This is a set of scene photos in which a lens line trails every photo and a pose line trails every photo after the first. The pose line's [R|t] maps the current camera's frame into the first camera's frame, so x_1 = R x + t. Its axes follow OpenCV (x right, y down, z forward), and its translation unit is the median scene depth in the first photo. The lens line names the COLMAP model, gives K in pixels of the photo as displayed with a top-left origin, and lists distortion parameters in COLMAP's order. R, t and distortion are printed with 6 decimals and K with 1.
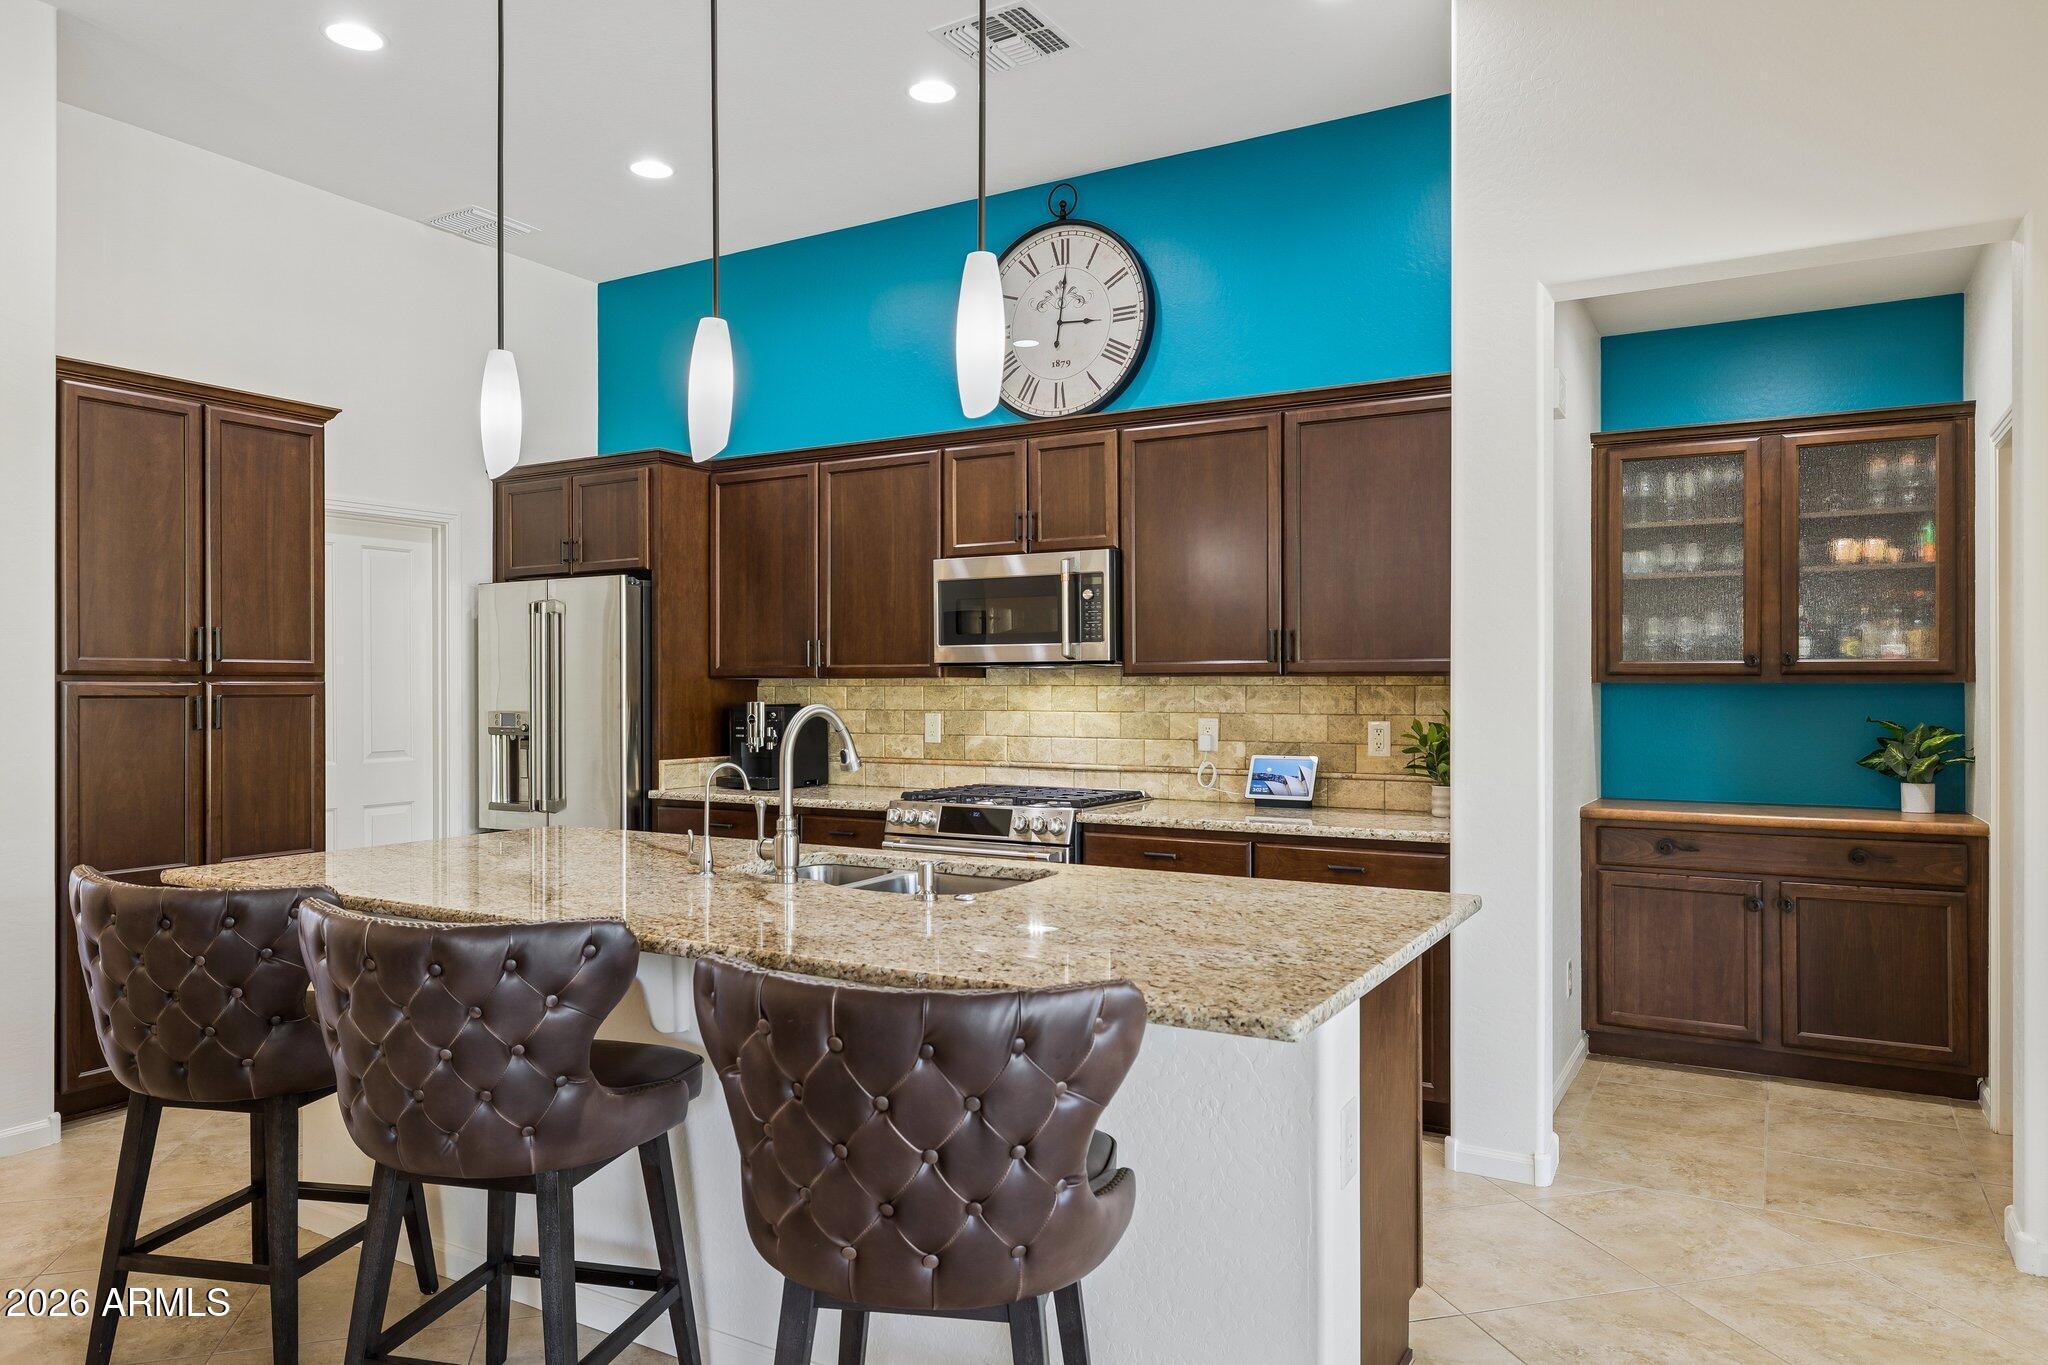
lens RADIAL K [[1322.0, 0, 1032.8], [0, 1322.0, 683.1], [0, 0, 1]] dist [-0.003056, 0.002752]
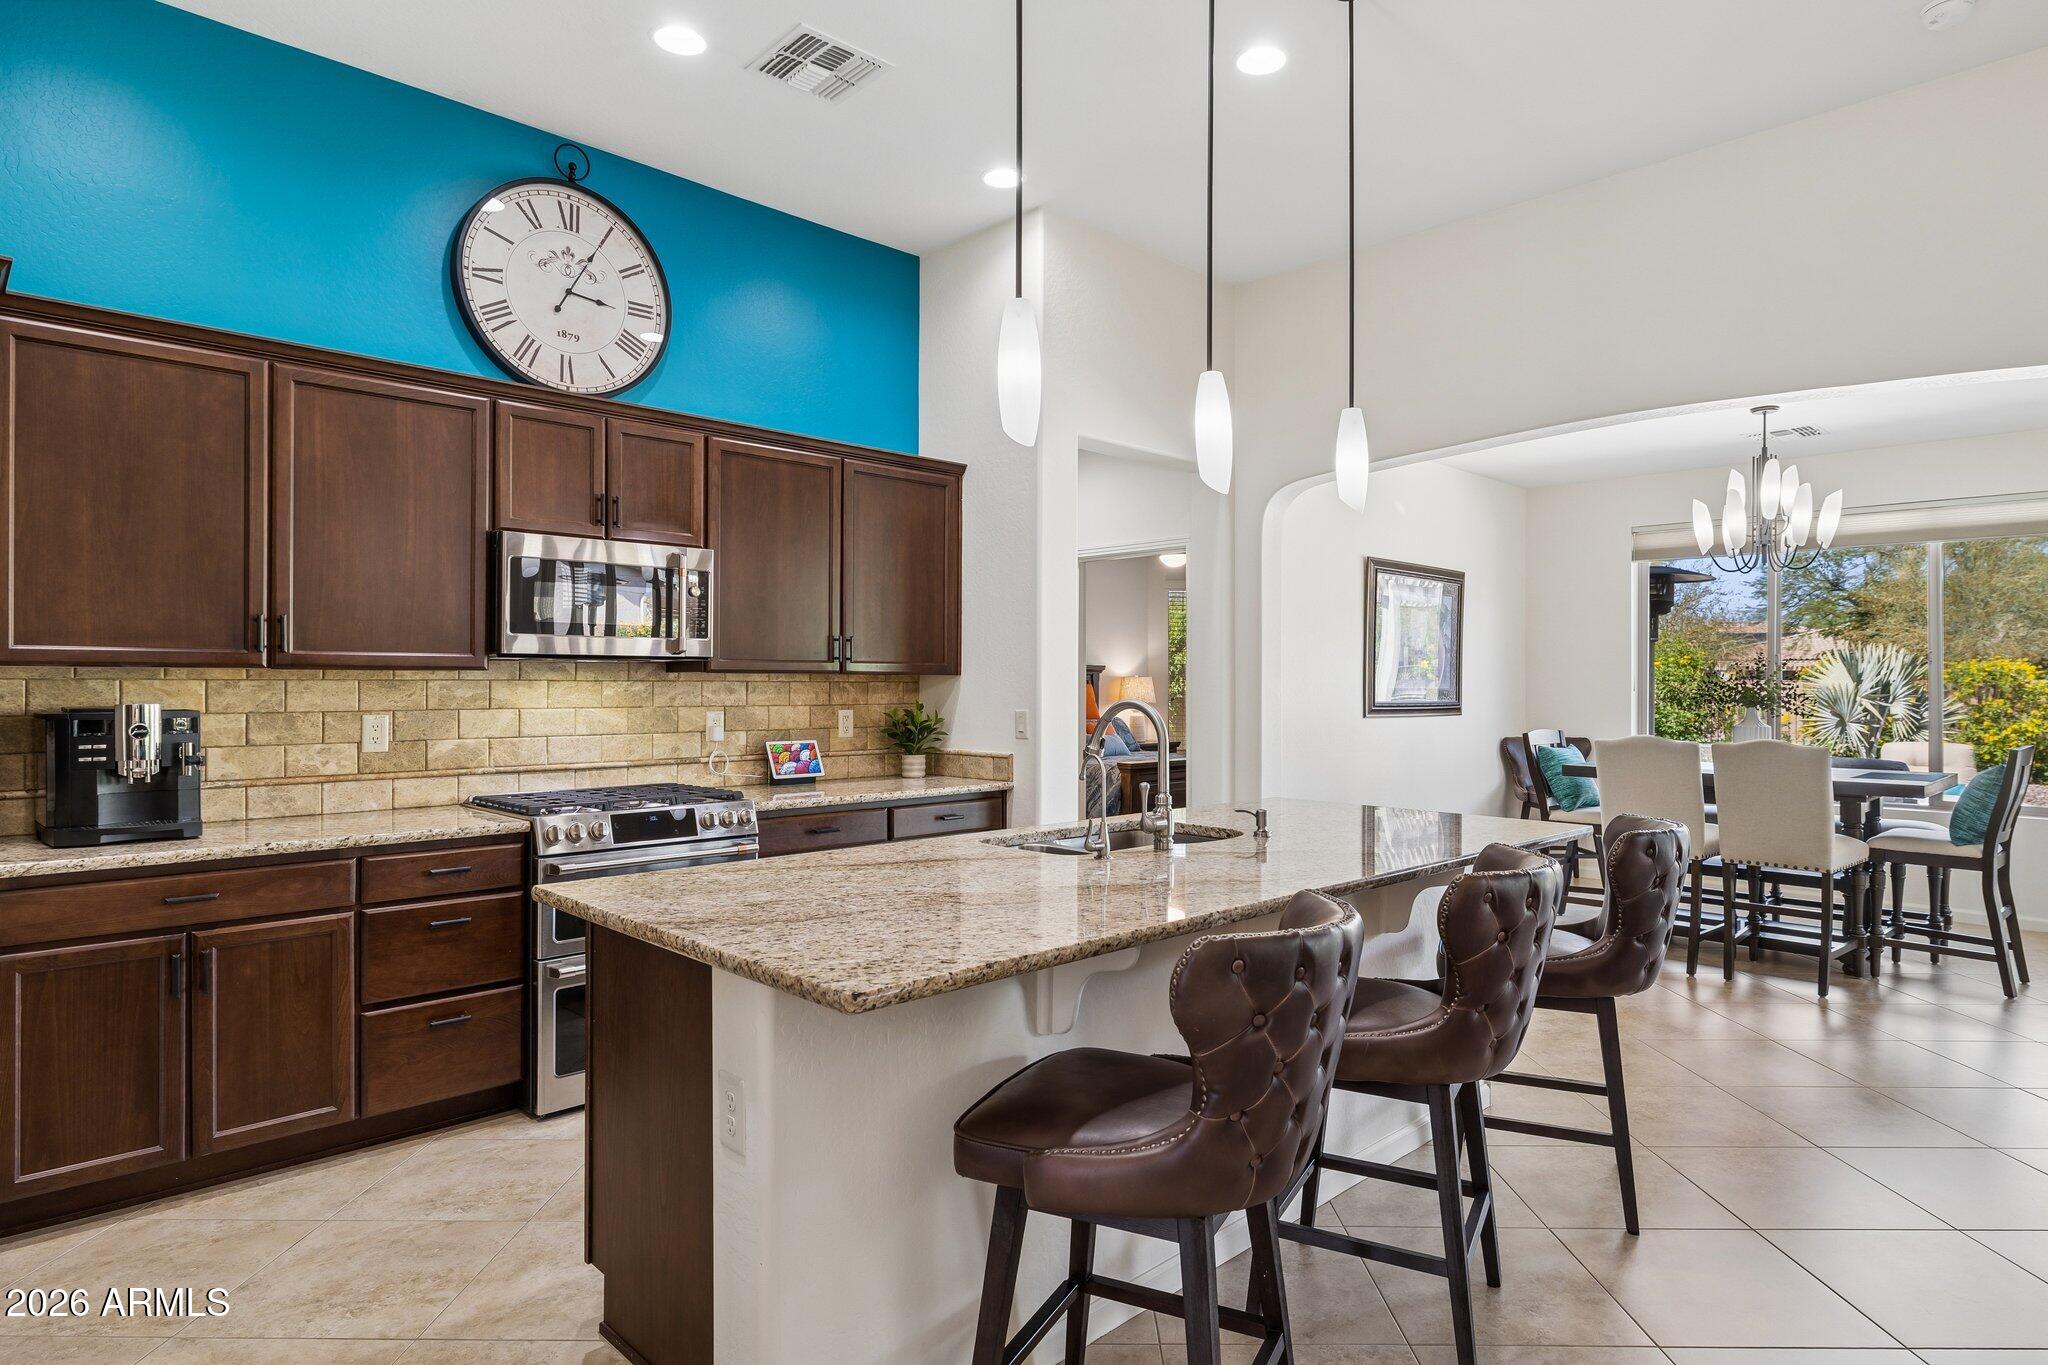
lens RADIAL K [[1174.0, 0, 1057.8], [0, 1174.0, 678.2], [0, 0, 1]] dist [0.004821, -0.000322]
pose [[0.242589, 0.005358, 0.970114, -0.845998], [-0.006341, 0.999972, -0.003938, 0.001515], [-0.970108, -0.005196, 0.242616, 0.558833]]
